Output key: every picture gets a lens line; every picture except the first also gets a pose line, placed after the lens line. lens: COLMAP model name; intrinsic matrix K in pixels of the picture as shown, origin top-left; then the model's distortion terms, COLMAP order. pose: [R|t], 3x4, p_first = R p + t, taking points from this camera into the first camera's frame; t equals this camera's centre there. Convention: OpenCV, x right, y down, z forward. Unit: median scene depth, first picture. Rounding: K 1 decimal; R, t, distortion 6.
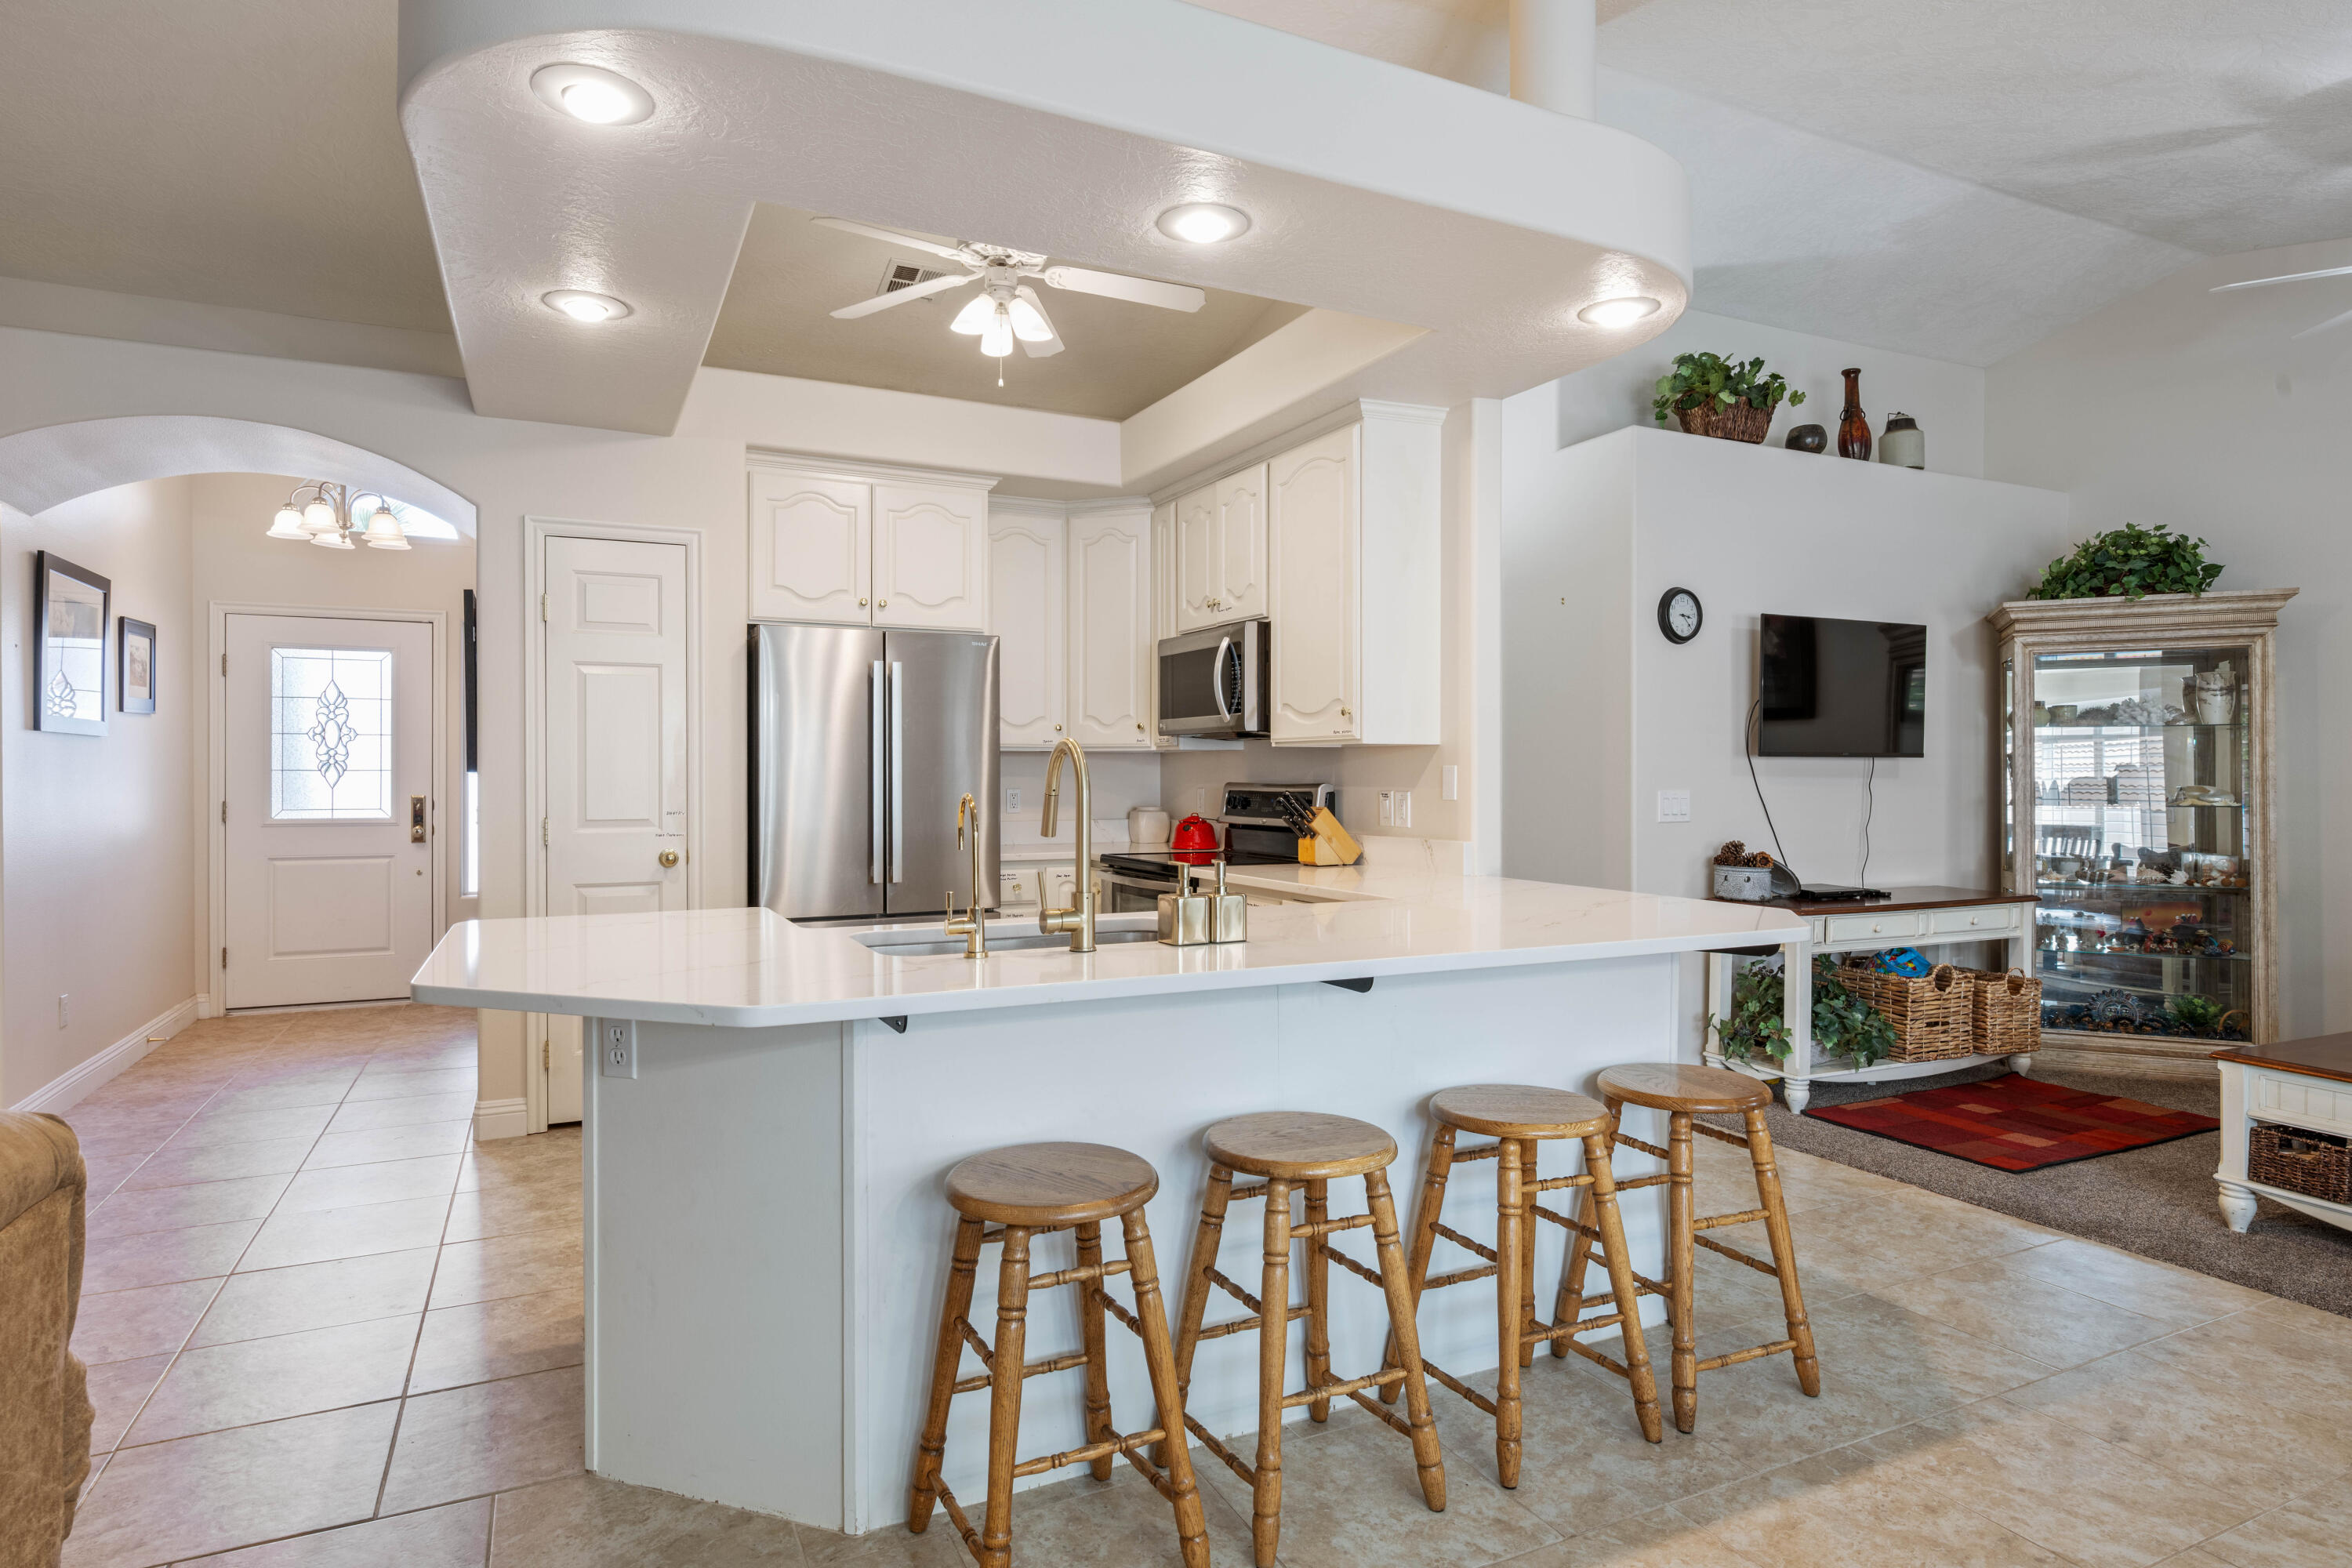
lens RADIAL K [[1257.0, 0, 1188.5], [0, 1257.0, 774.4], [0, 0, 1]] dist [-0.001944, 0.000832]
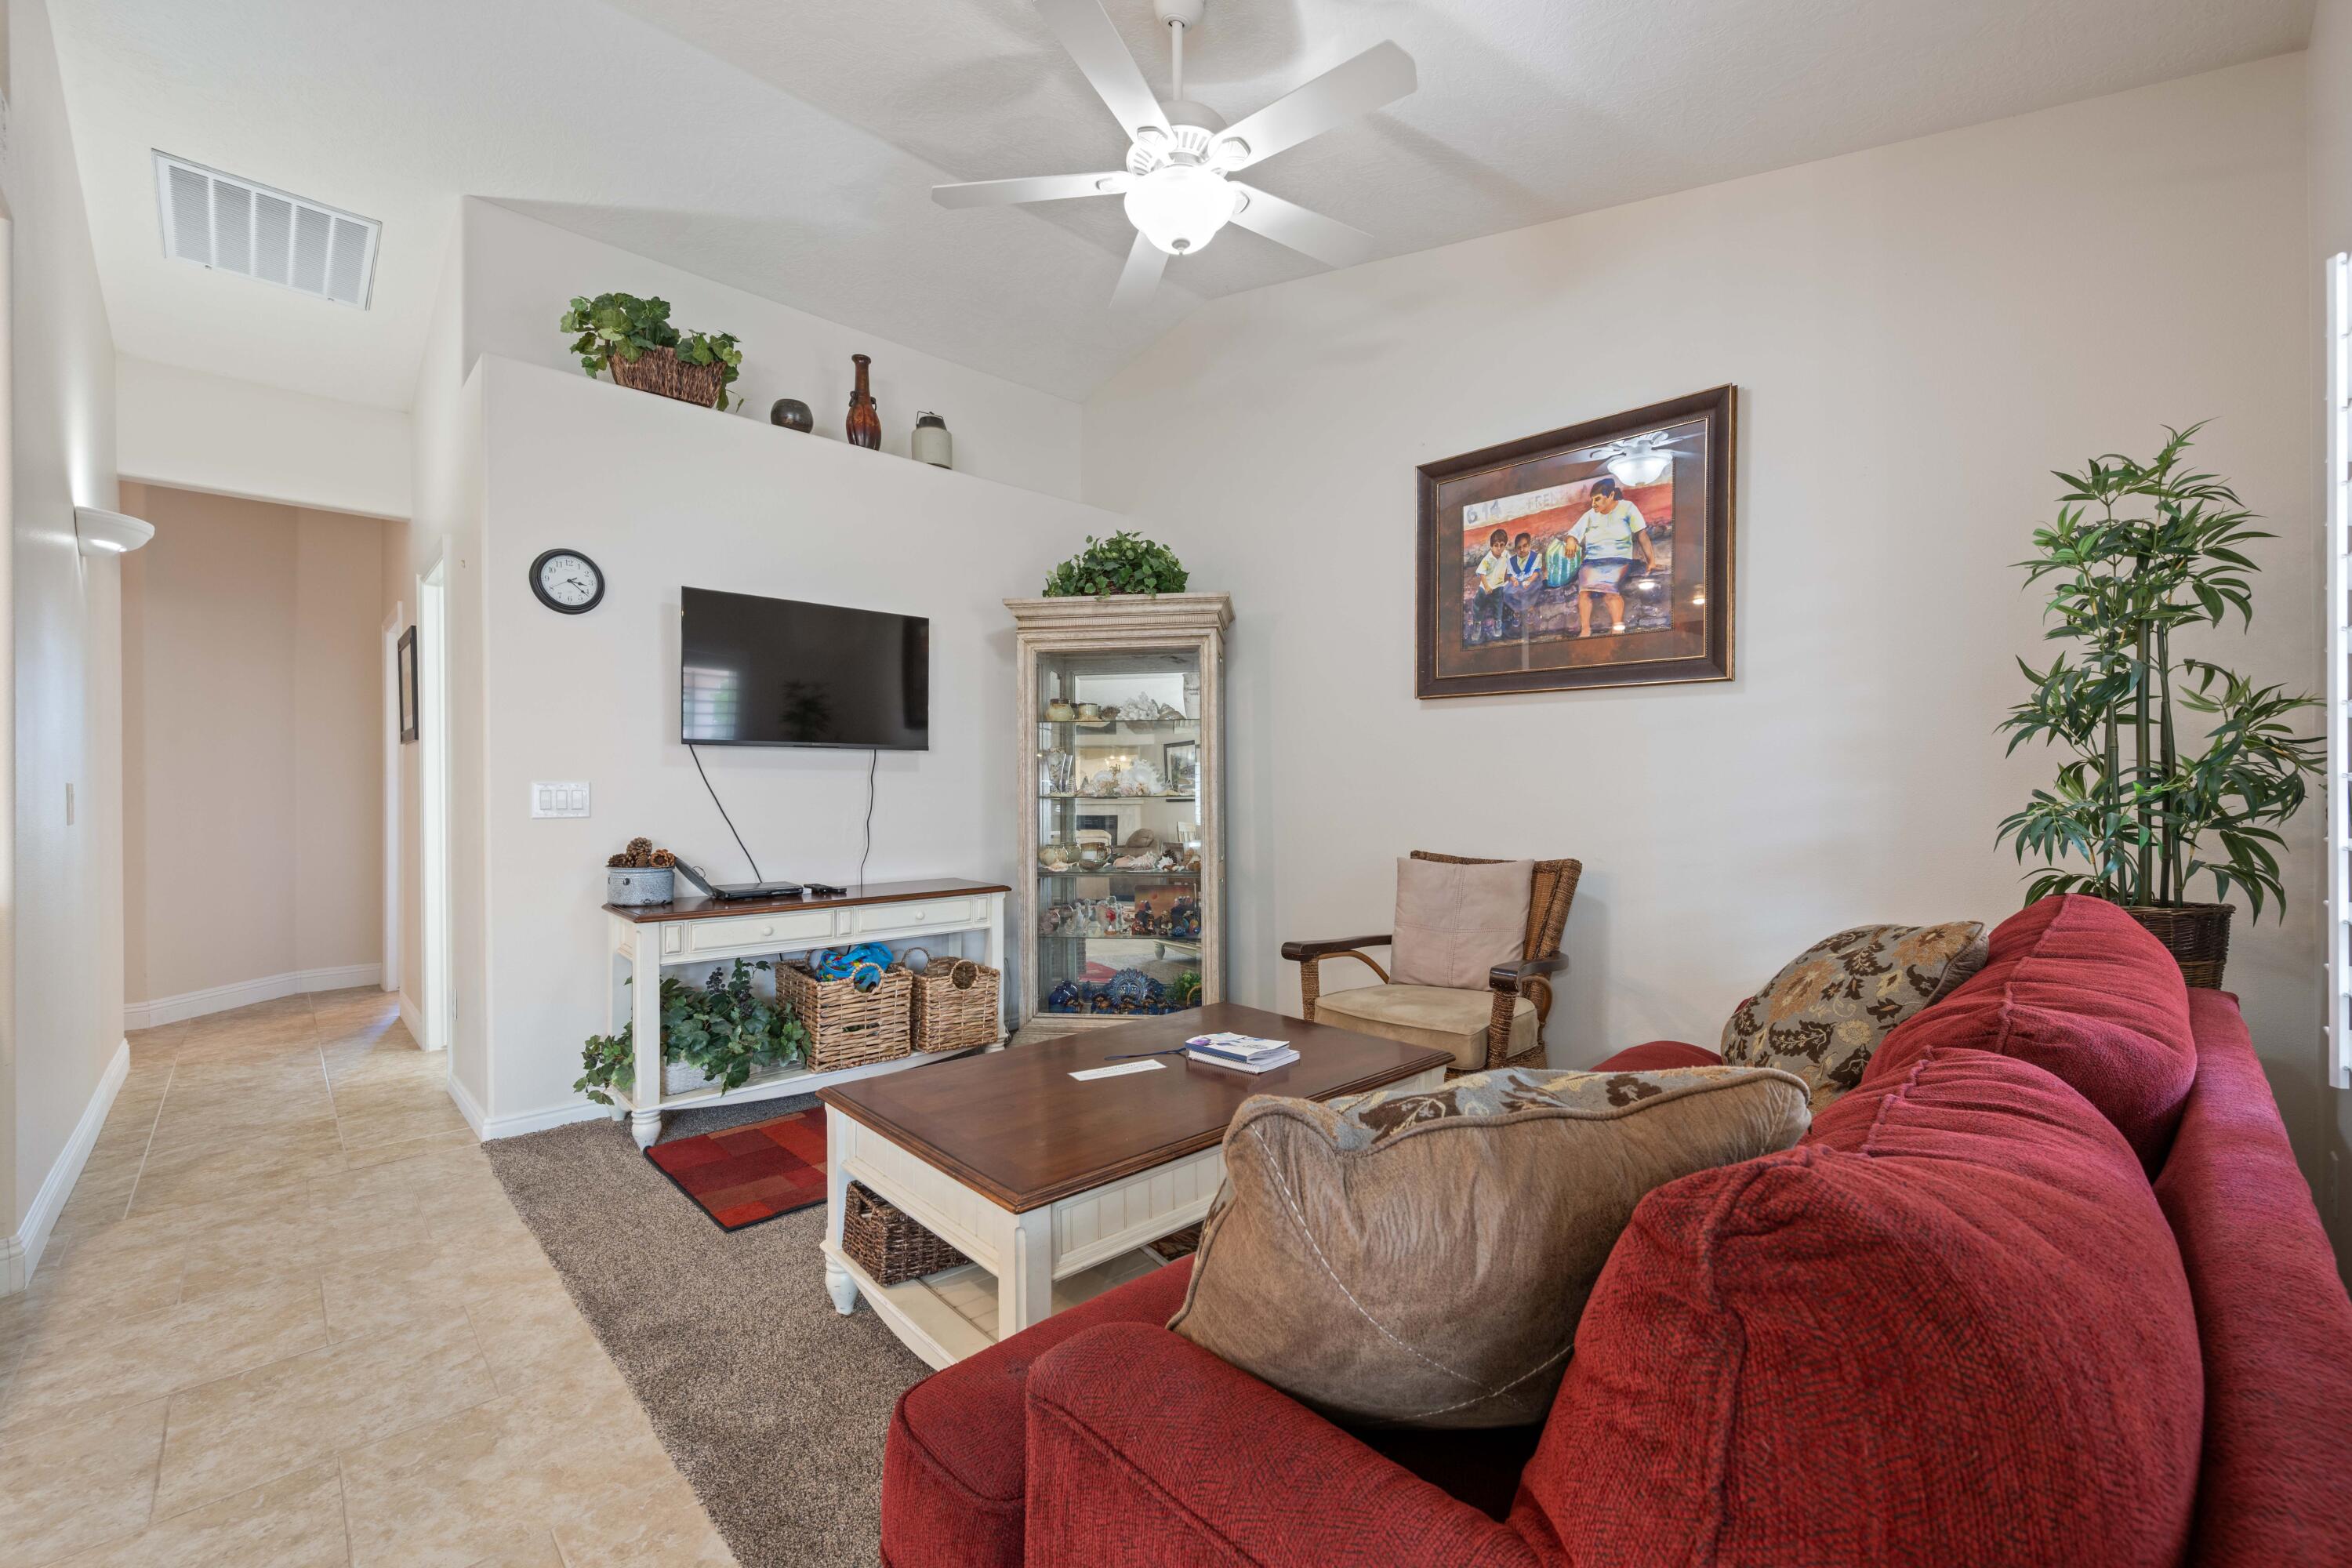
lens RADIAL K [[935.6, 0, 1187.3], [0, 935.6, 792.8], [0, 0, 1]] dist [-0.003062, 0.000937]
pose [[0.948840, -0.007158, 0.315677, 0.559709], [0.005784, 0.999969, 0.005288, 0.018101], [-0.315705, -0.003192, 0.948852, 0.234317]]
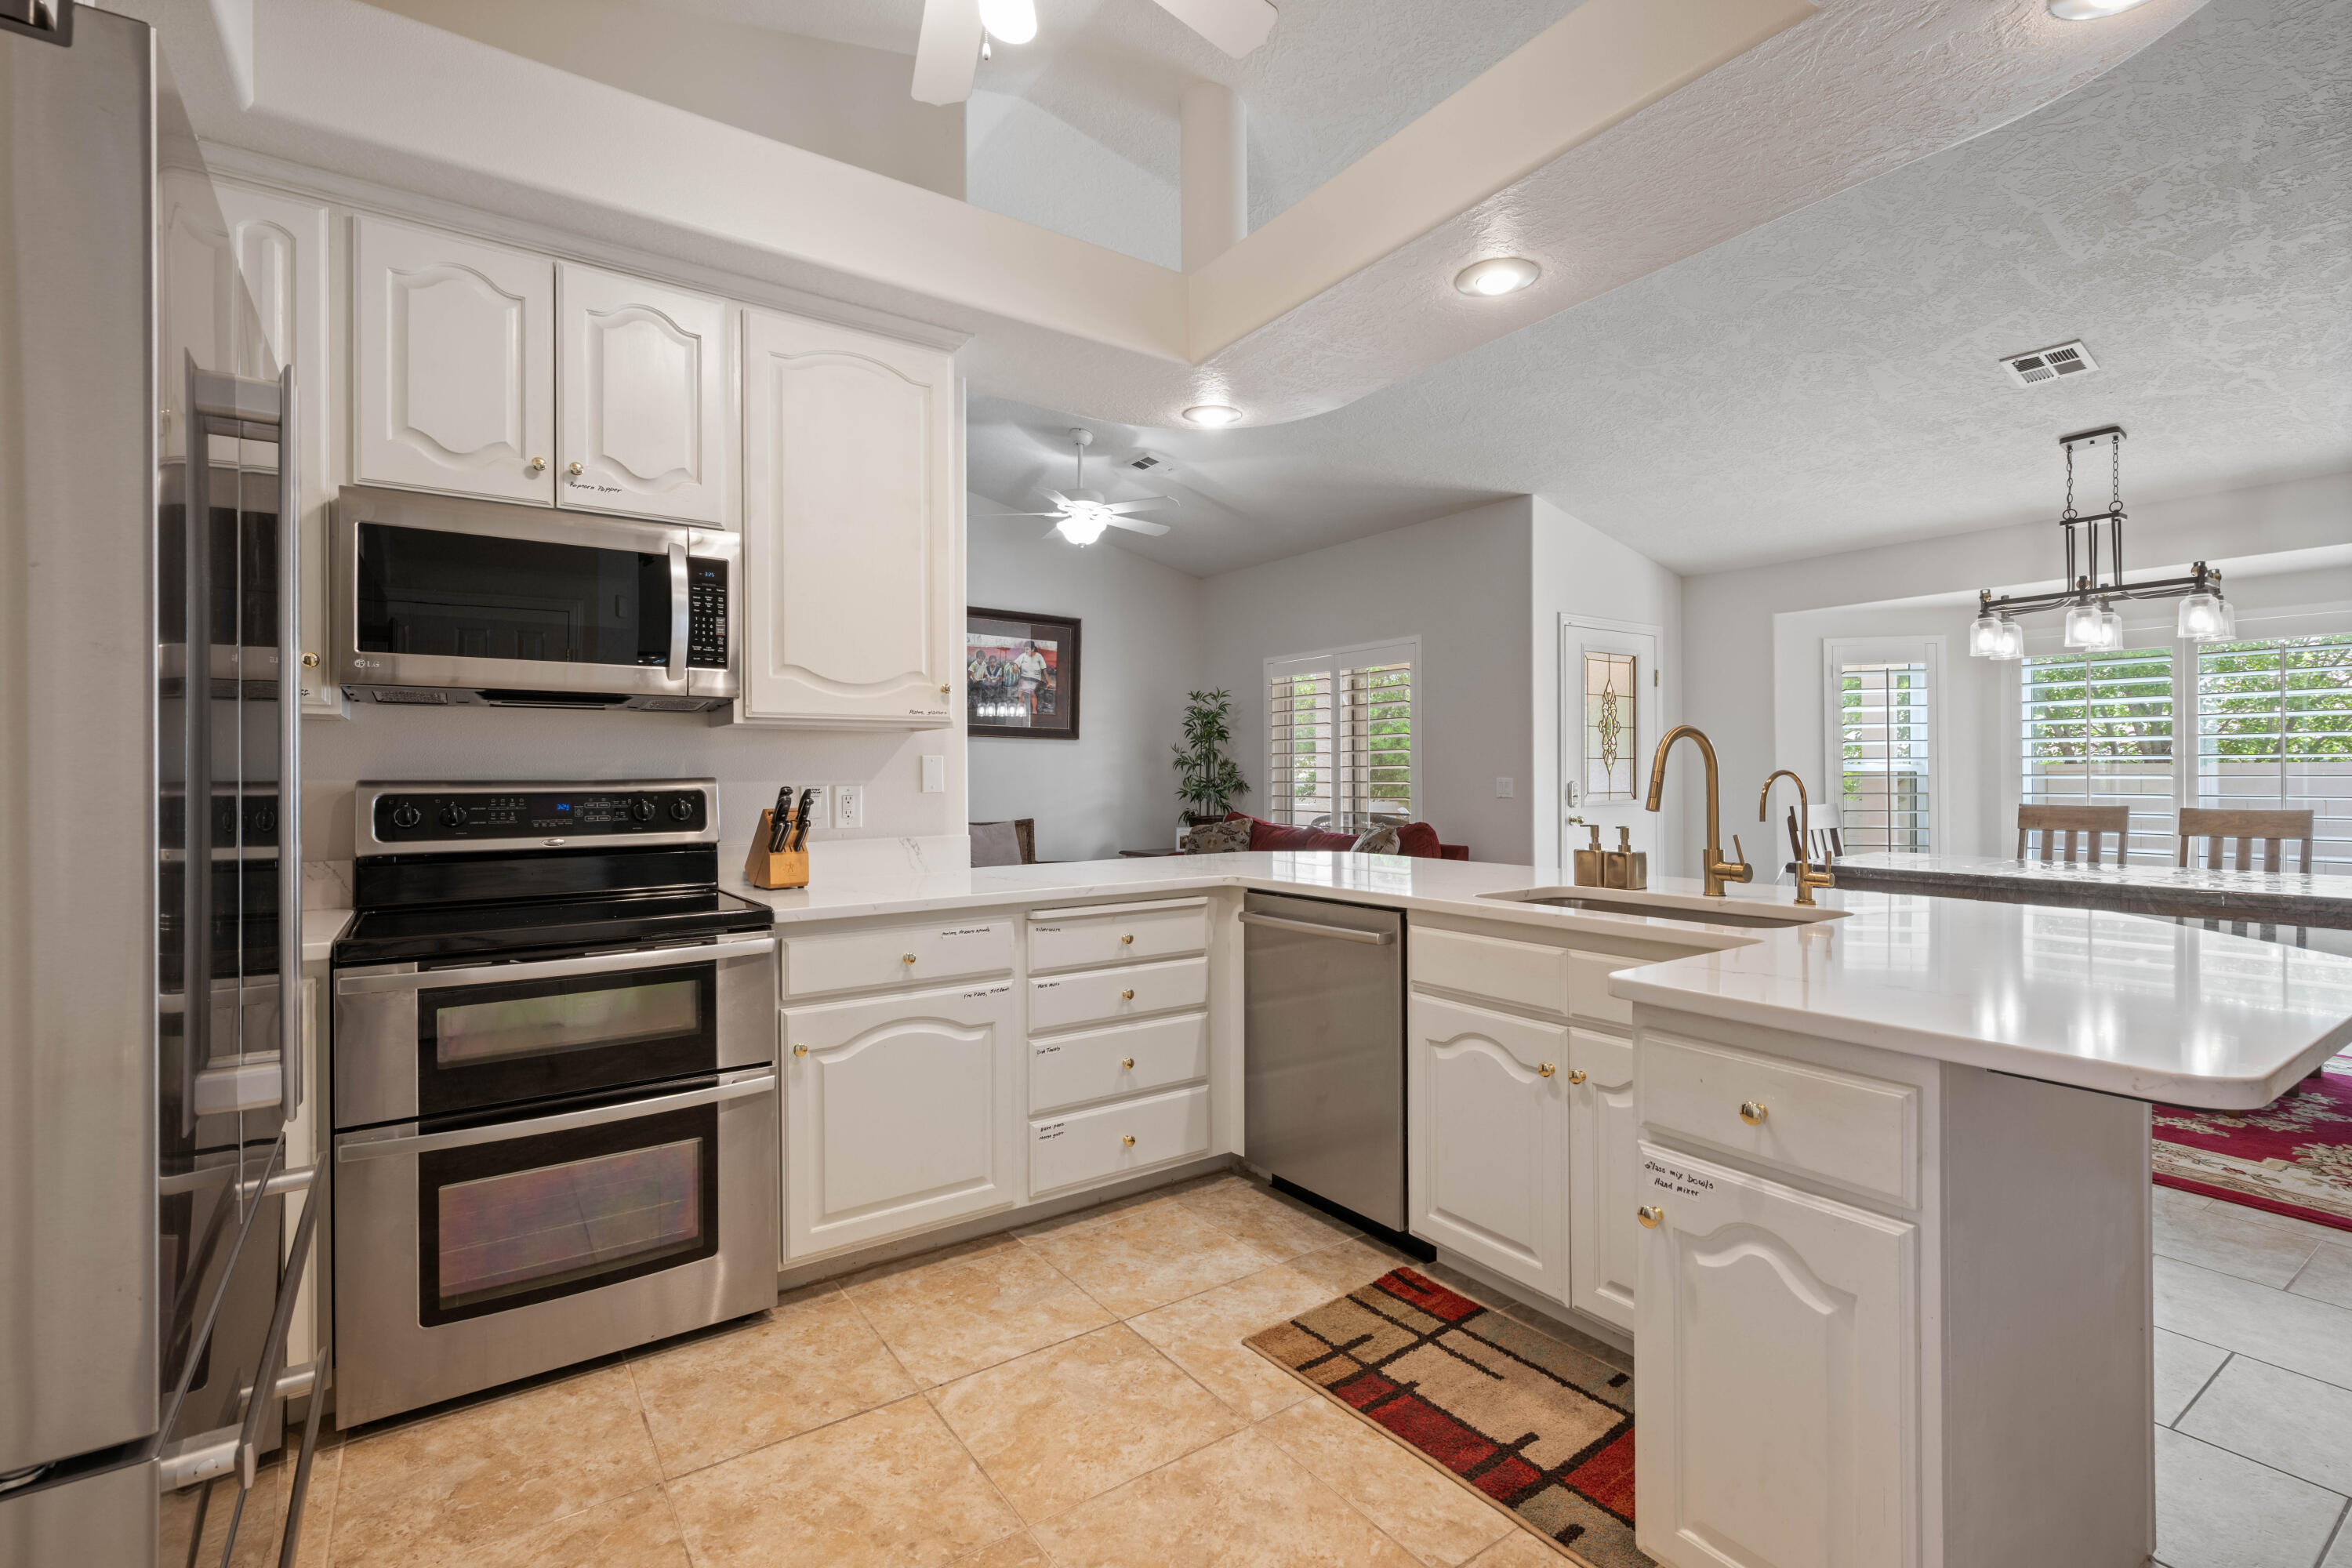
lens RADIAL K [[1037.1, 0, 1187.7], [0, 1037.1, 770.1], [0, 0, 1]] dist [-0.006017, -0.000571]
pose [[-0.146551, 0.007975, 0.989171, -0.460704], [0.011100, 0.999918, -0.006417, 0.008582], [-0.989141, 0.010039, -0.146627, 0.736919]]
